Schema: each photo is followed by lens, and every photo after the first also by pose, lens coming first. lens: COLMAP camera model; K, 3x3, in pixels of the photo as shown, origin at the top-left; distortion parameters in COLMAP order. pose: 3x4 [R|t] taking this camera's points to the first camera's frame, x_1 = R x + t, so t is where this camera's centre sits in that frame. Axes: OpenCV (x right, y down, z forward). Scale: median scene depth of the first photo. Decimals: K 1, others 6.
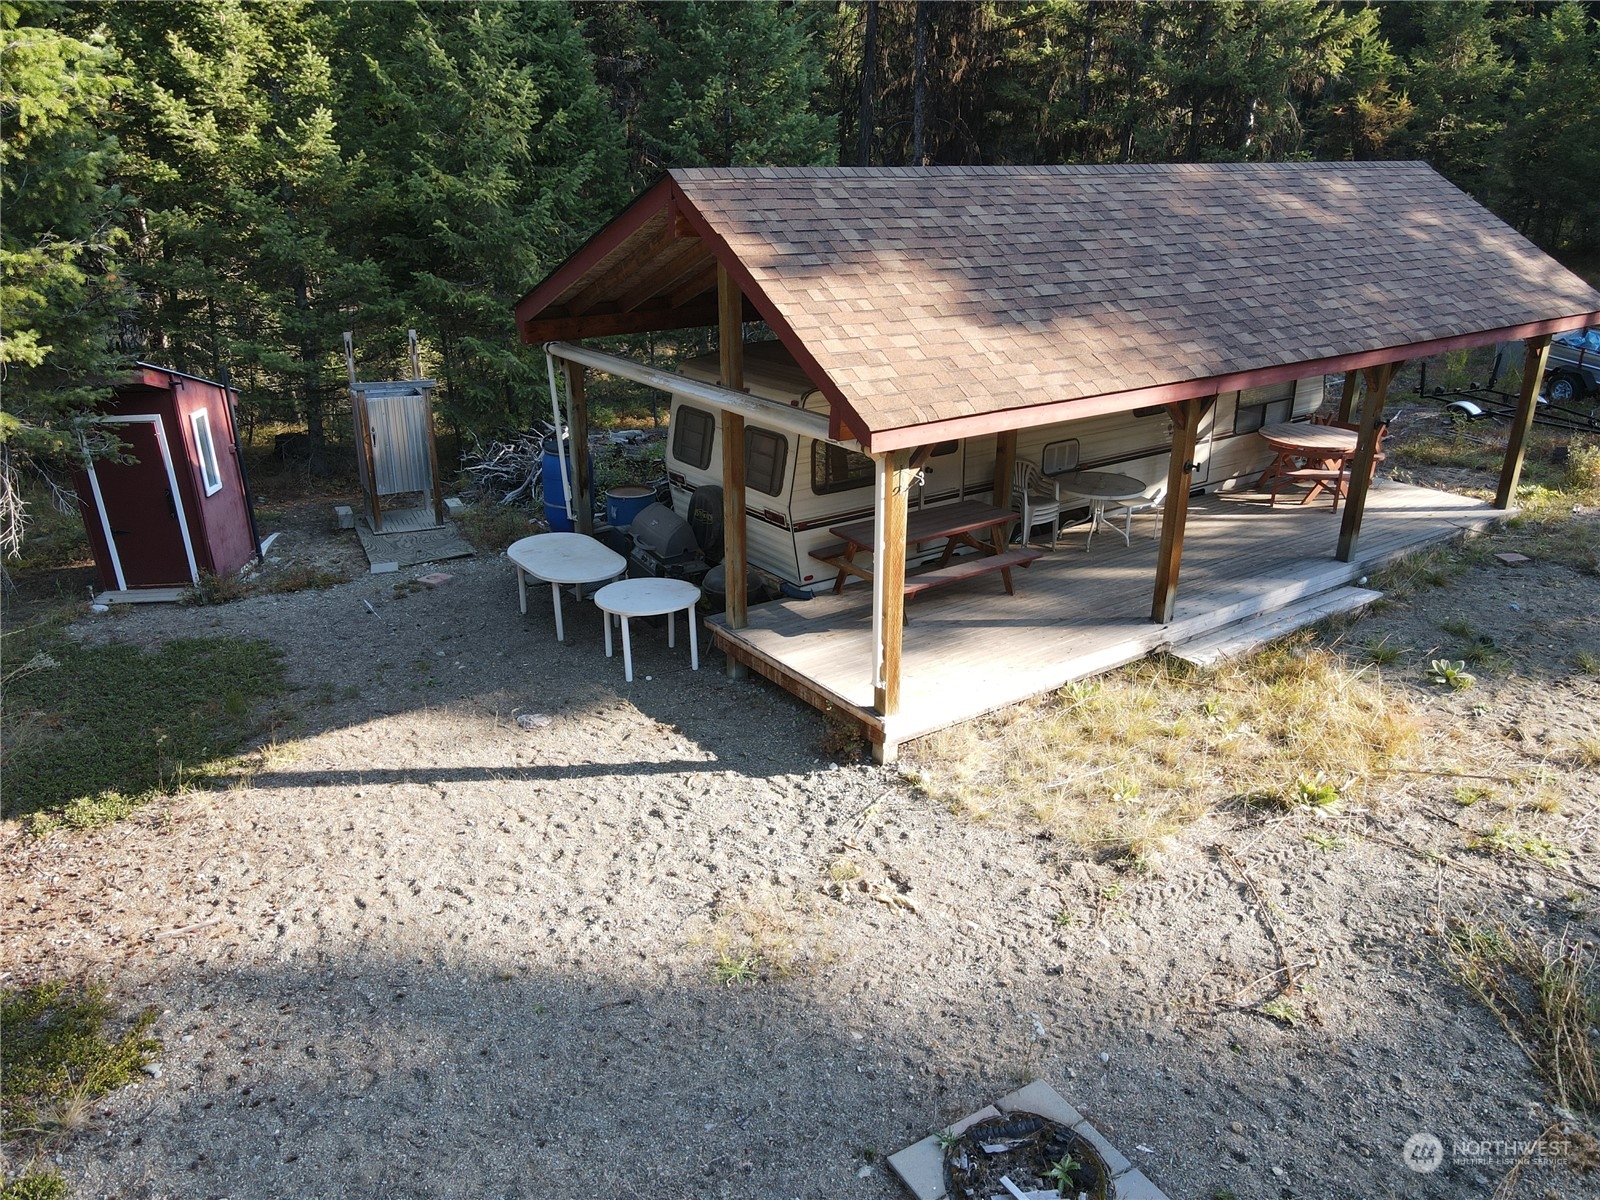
lens RADIAL K [[1176.0, 0, 784.3], [0, 1176.0, 605.9], [0, 0, 1]] dist [0.009610, 0.018851]
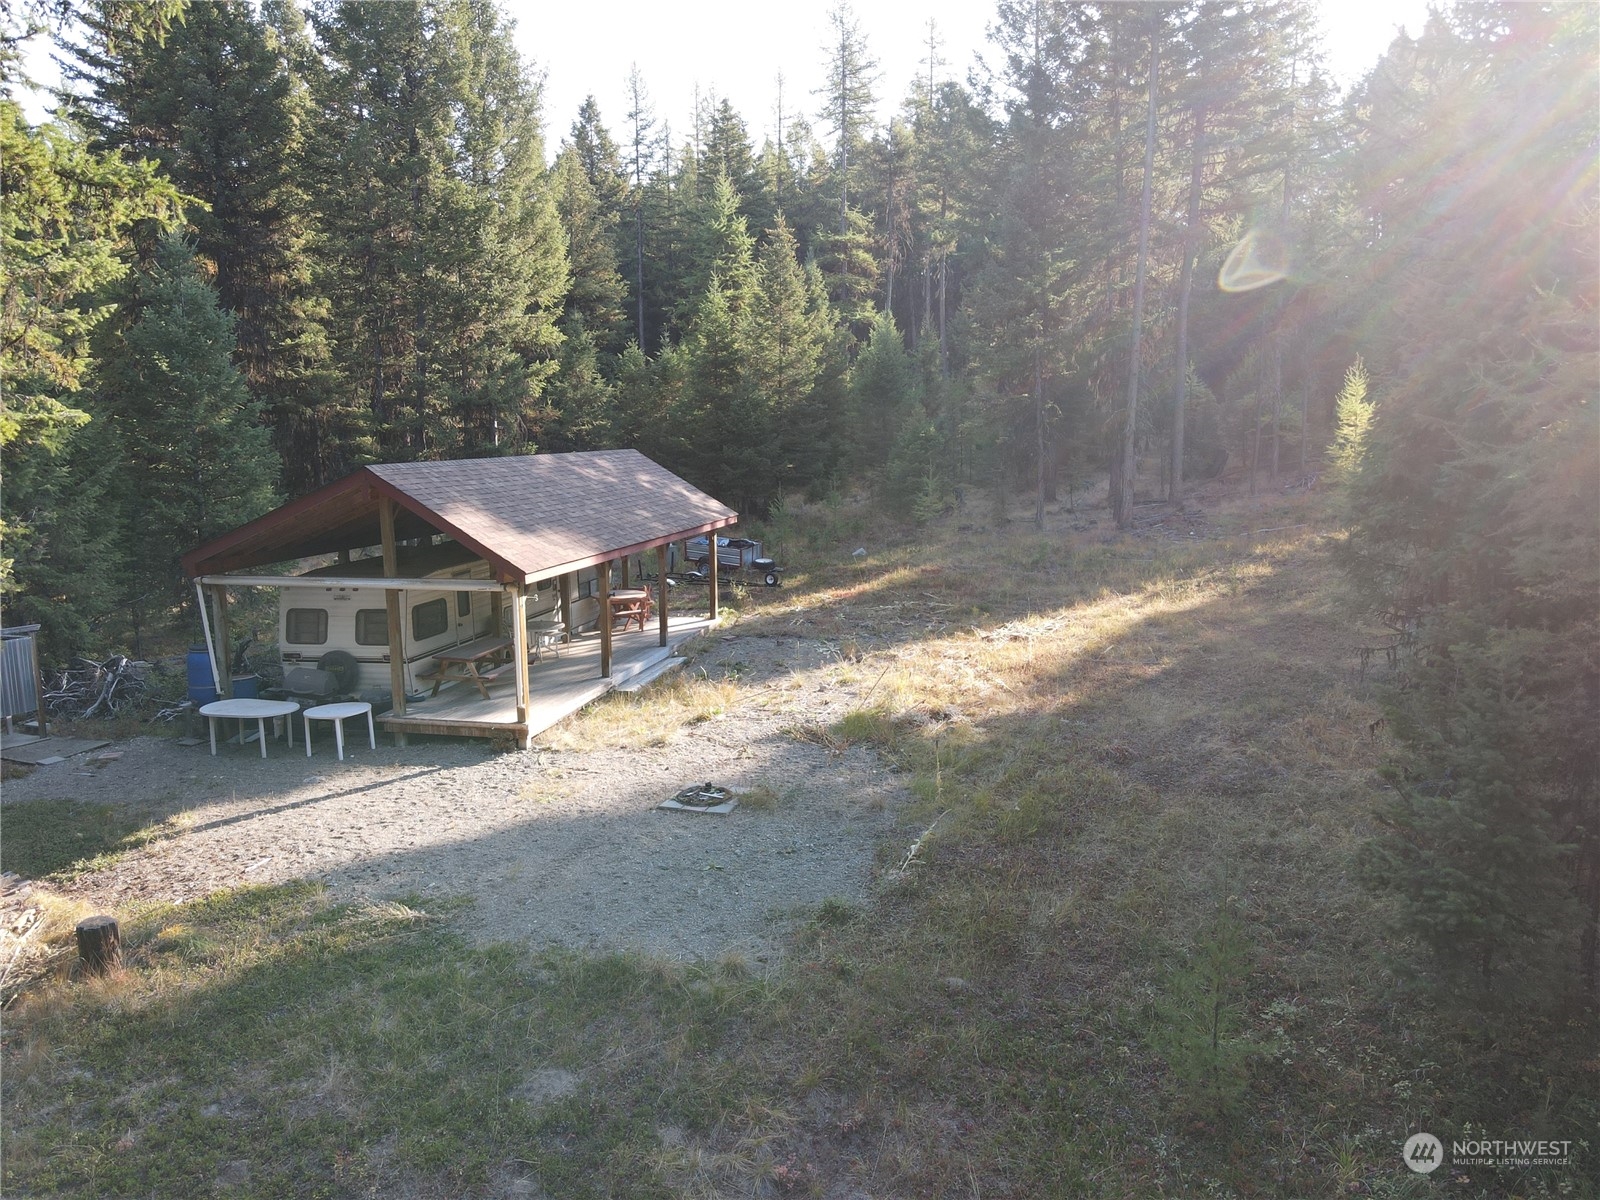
lens RADIAL K [[1176.0, 0, 789.5], [0, 1176.0, 593.4], [0, 0, 1]] dist [0.009610, 0.018851]
pose [[0.757578, -0.107689, 0.643800, -0.688725], [0.252020, 0.958075, -0.136301, 0.221615], [-0.602131, 0.265509, 0.752957, -0.679062]]
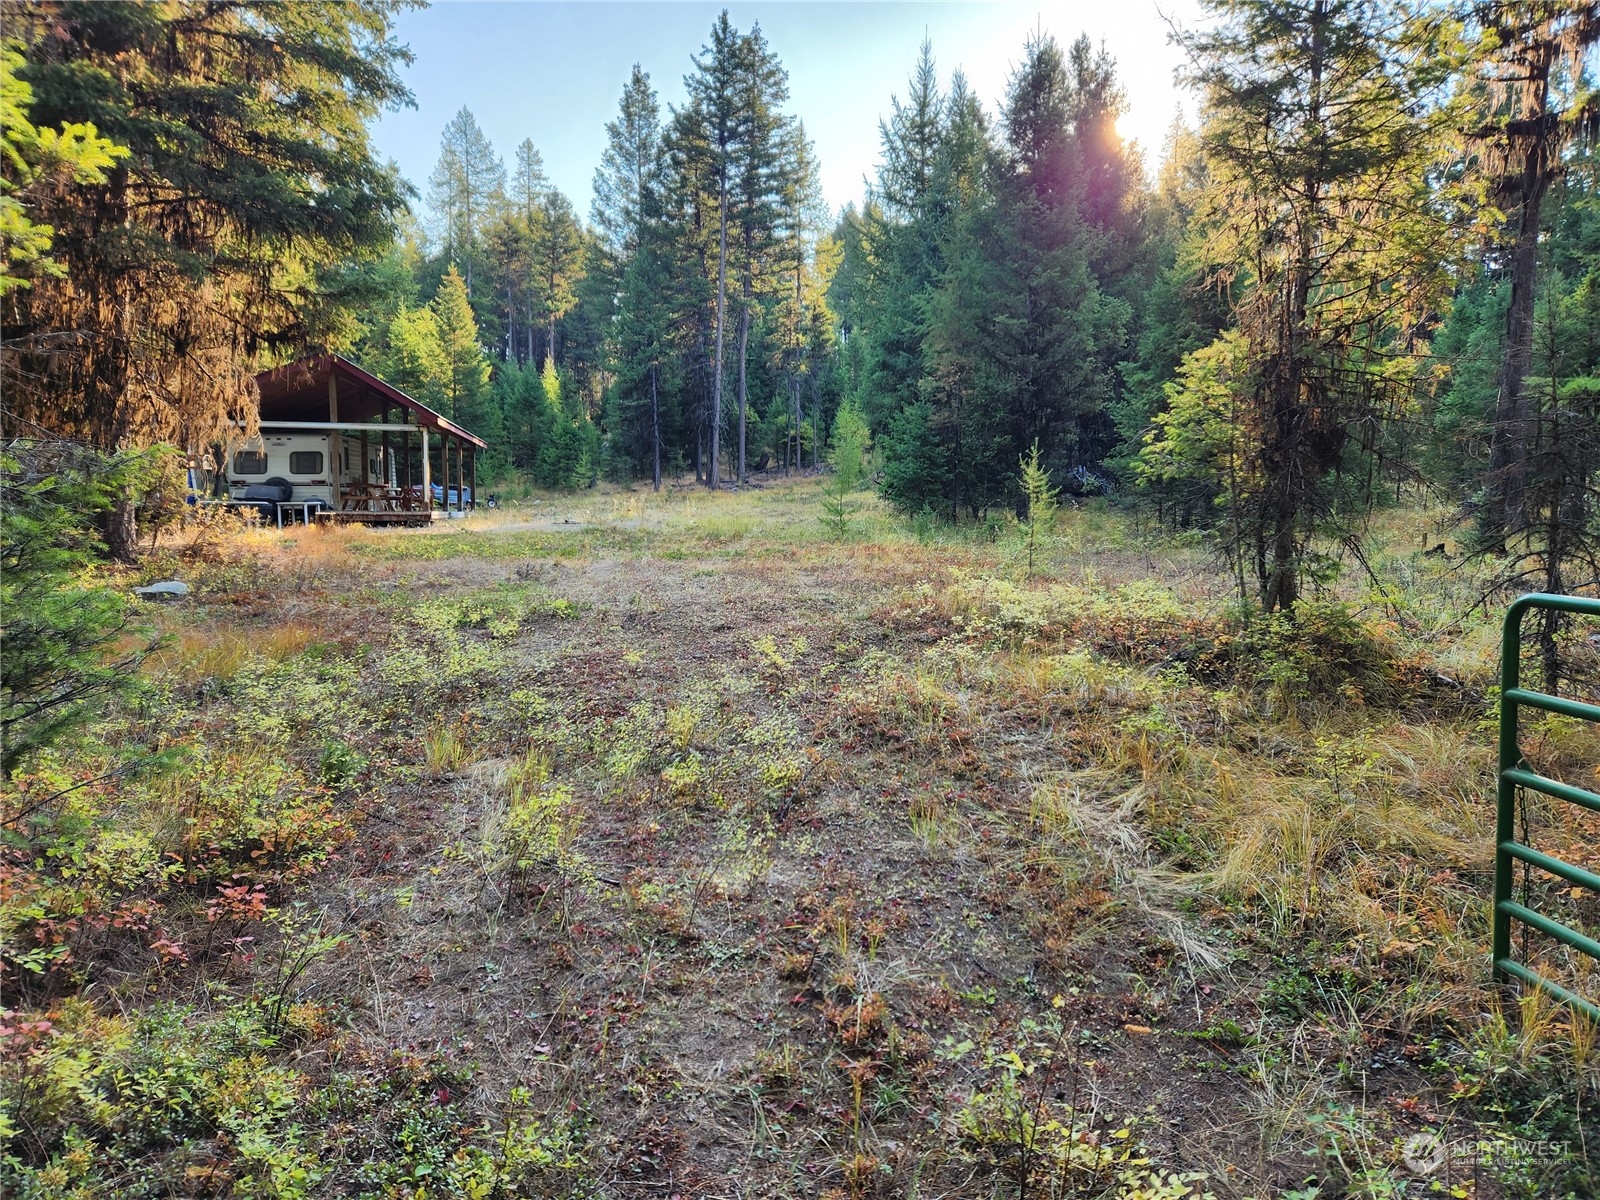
lens RADIAL K [[1058.8, 0, 792.3], [0, 1058.8, 577.8], [0, 0, 1]] dist [0.090659, -0.077371]
pose [[0.434332, -0.059688, 0.898773, -1.832383], [0.323756, 0.941466, -0.093932, 0.741045], [-0.840558, 0.331781, 0.428233, -0.917337]]
